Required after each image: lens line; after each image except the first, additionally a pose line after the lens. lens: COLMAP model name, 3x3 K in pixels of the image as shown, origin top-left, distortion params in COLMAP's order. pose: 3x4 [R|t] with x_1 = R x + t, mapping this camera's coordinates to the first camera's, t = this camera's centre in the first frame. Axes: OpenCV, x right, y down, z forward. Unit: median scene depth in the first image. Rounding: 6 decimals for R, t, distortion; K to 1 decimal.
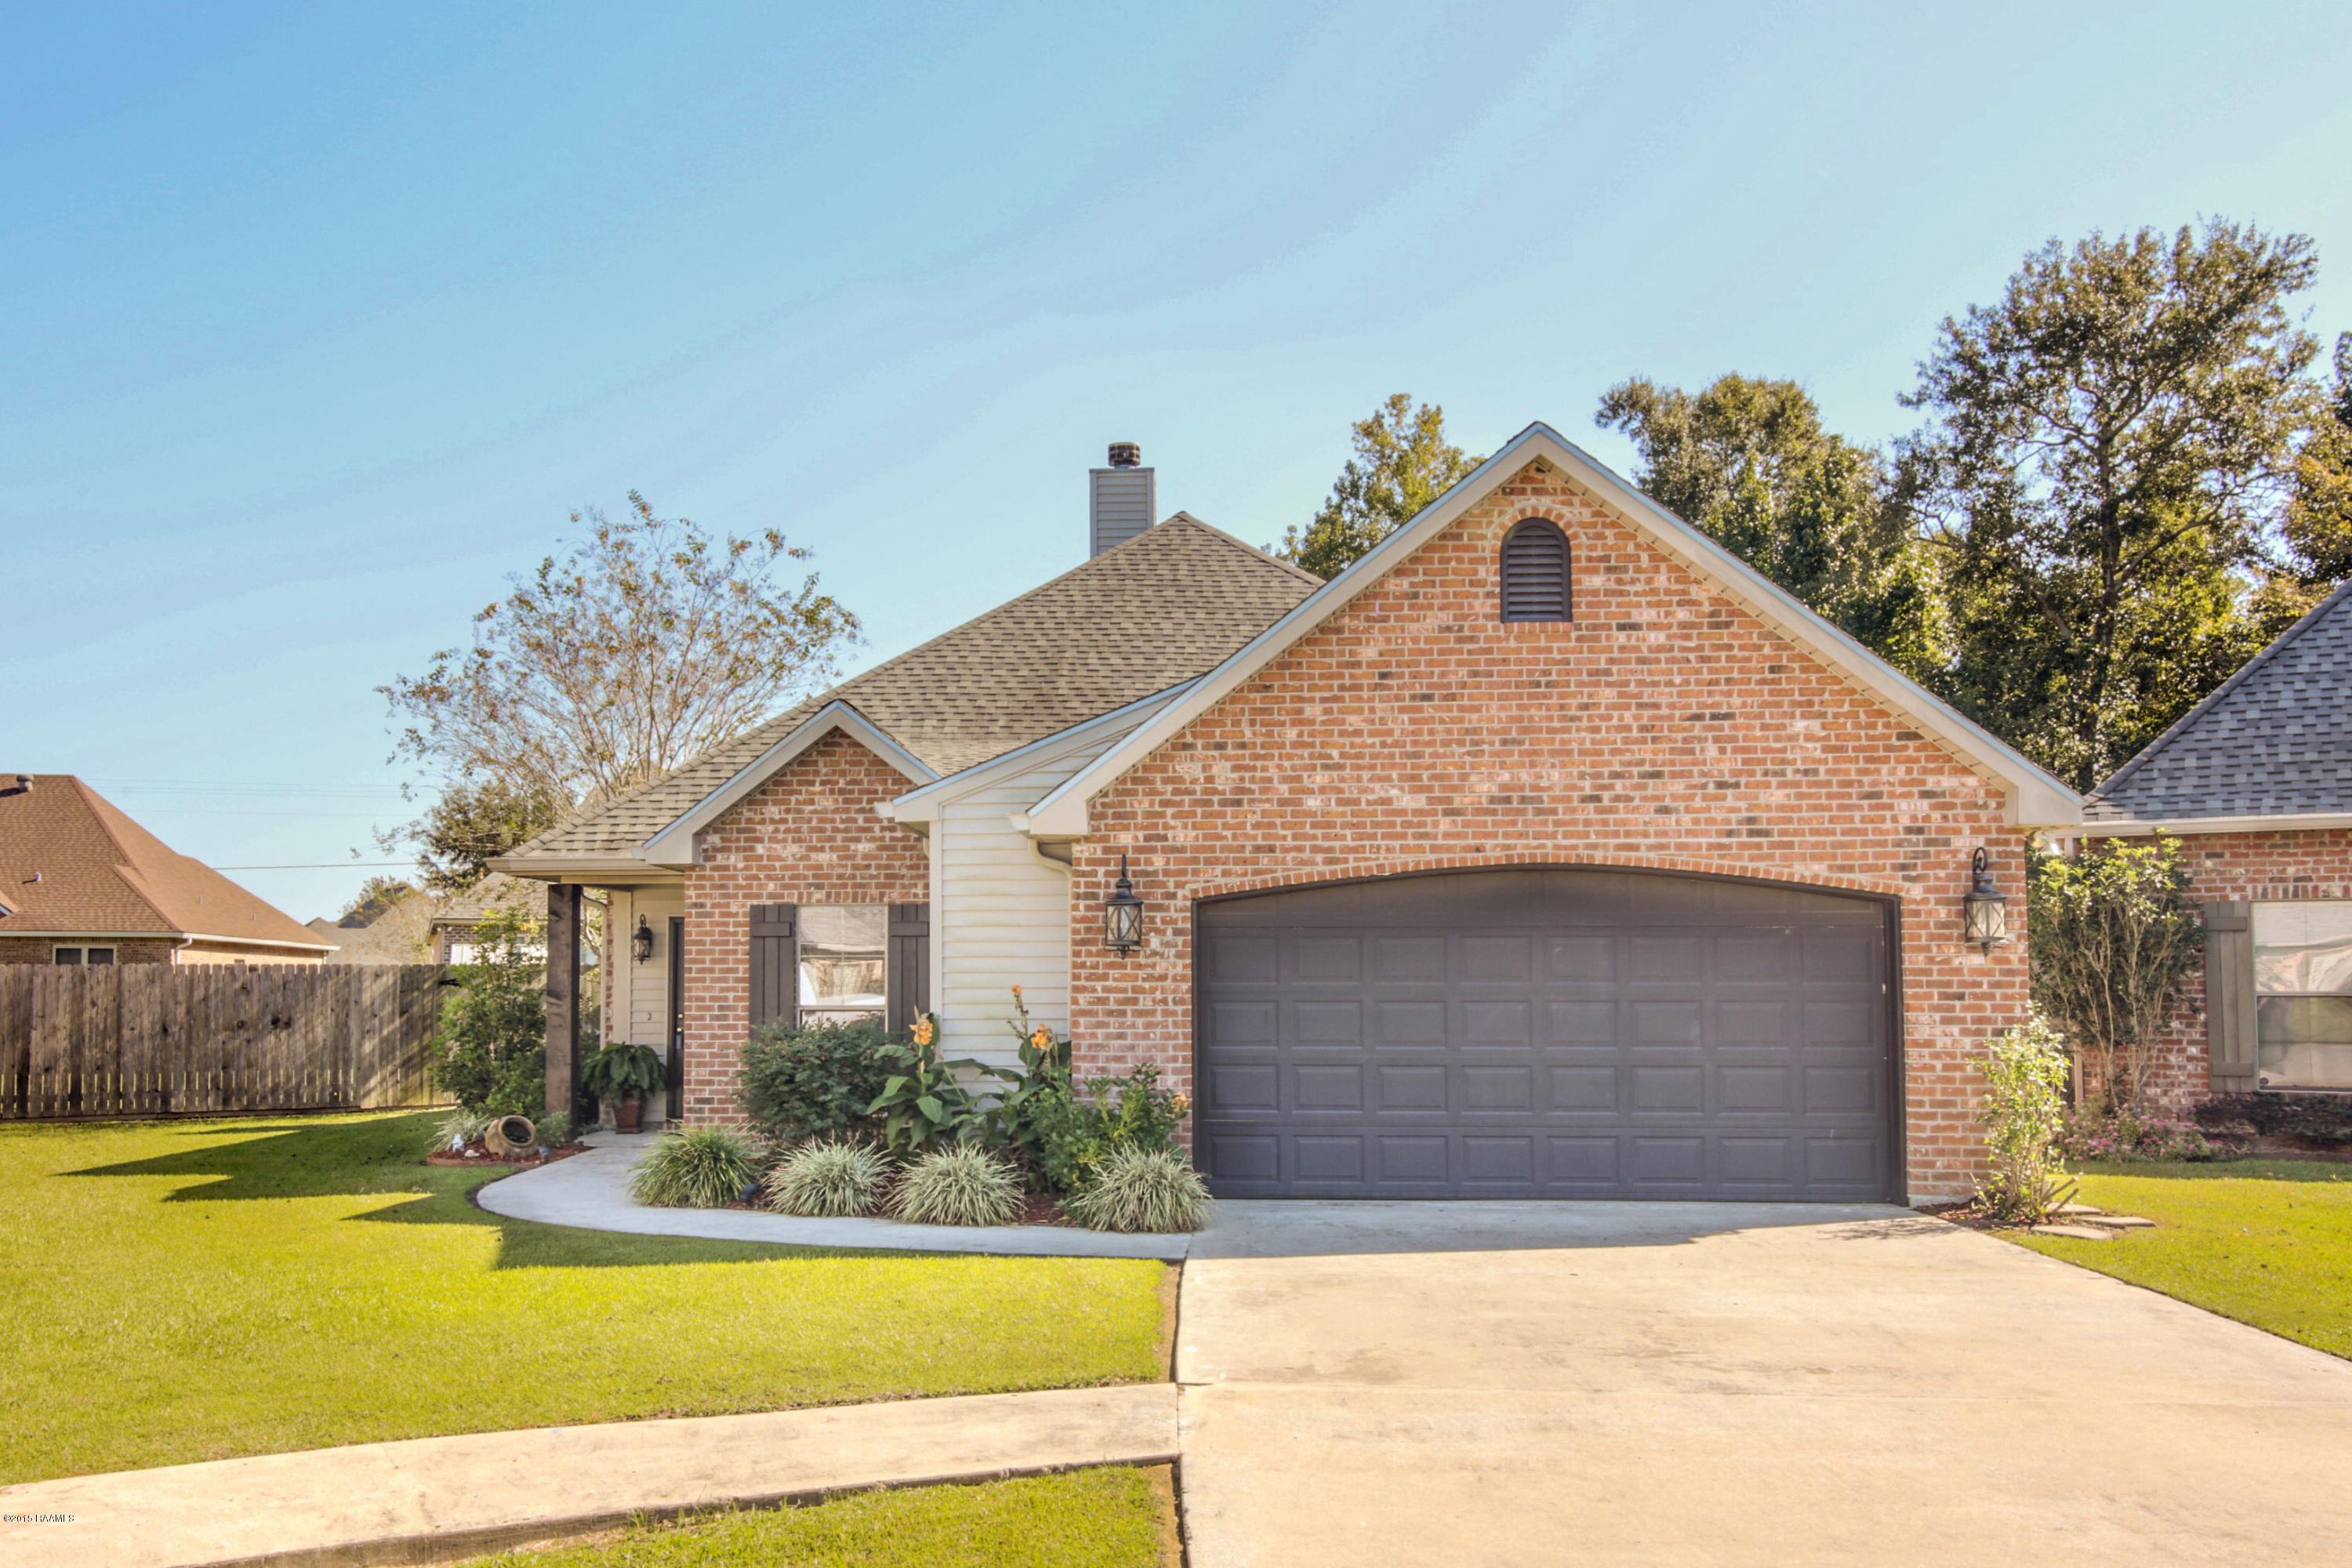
lens RADIAL K [[2000.4, 0, 1176.6], [0, 2000.4, 878.3], [0, 0, 1]] dist [0.002239, -0.003196]
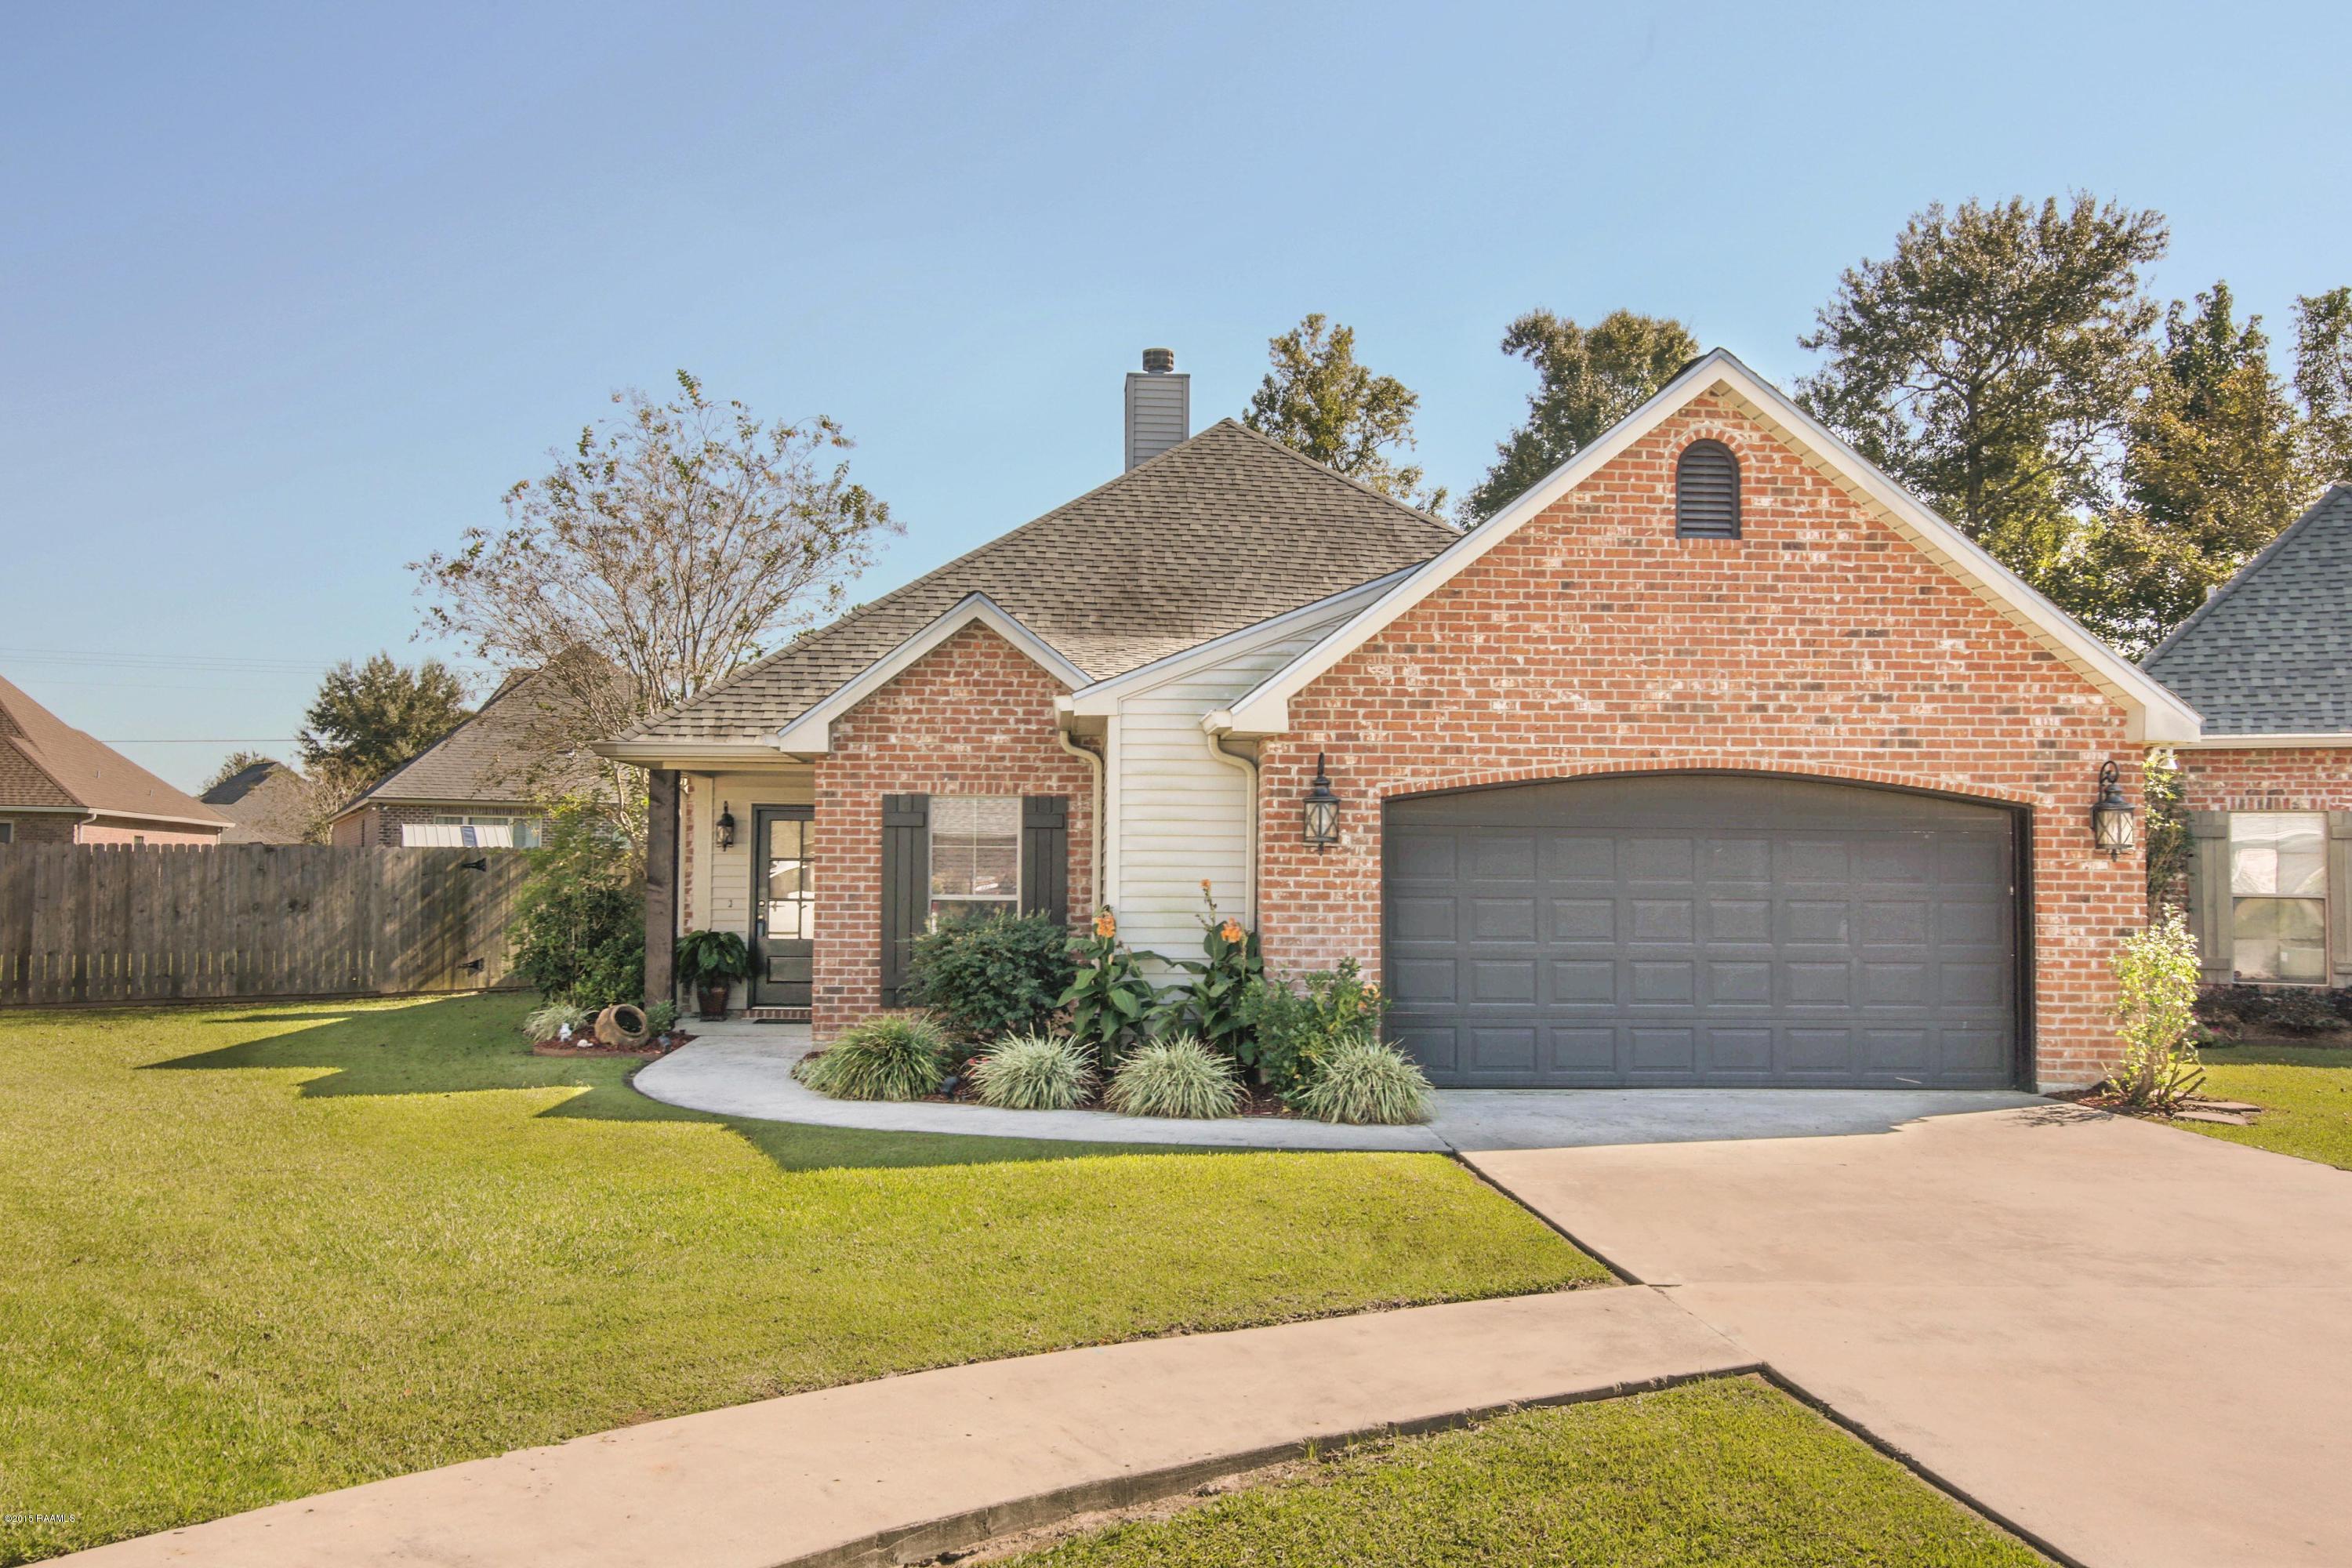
lens RADIAL K [[1882.5, 0, 1176.4], [0, 1882.5, 777.9], [0, 0, 1]] dist [0.005021, 0.004941]
pose [[0.990662, 0.016610, 0.135323, -0.195166], [-0.017459, 0.999835, 0.005095, -0.002301], [-0.135216, -0.007410, 0.990788, 0.048862]]
